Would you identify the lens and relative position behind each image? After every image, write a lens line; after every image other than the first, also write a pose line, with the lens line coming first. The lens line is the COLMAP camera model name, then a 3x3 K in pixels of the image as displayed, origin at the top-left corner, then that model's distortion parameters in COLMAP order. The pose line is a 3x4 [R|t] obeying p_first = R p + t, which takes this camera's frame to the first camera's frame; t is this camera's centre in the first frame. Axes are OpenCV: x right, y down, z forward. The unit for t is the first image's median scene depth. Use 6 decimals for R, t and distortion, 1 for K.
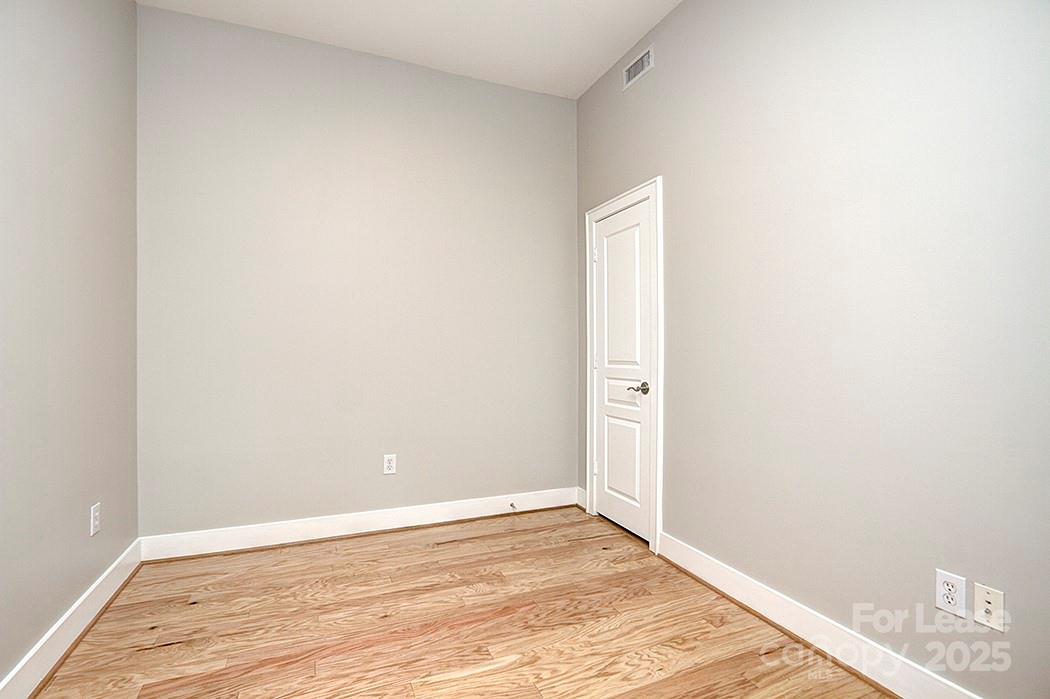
lens RADIAL K [[487.6, 0, 516.1], [0, 487.6, 351.8], [0, 0, 1]] dist [-0.014221, -0.001091]
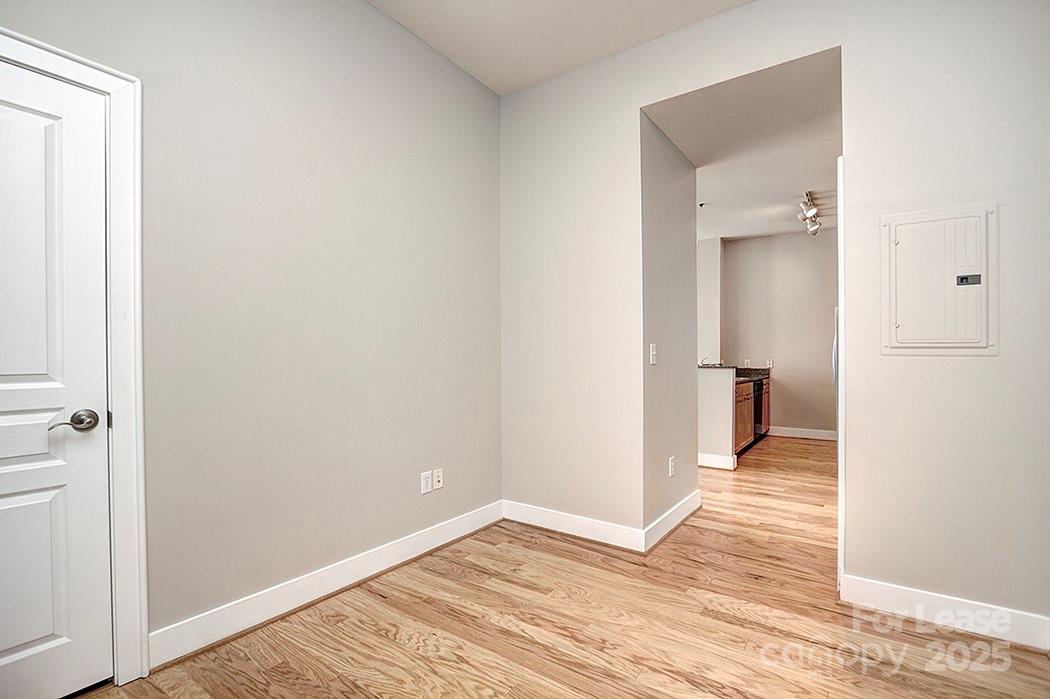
lens RADIAL K [[487.6, 0, 516.2], [0, 487.6, 354.9], [0, 0, 1]] dist [-0.014221, -0.001091]
pose [[-0.524065, -0.002425, 0.851675, -0.685836], [-0.002217, 0.999996, 0.001483, -0.003617], [-0.851675, -0.001111, -0.524068, 1.270042]]
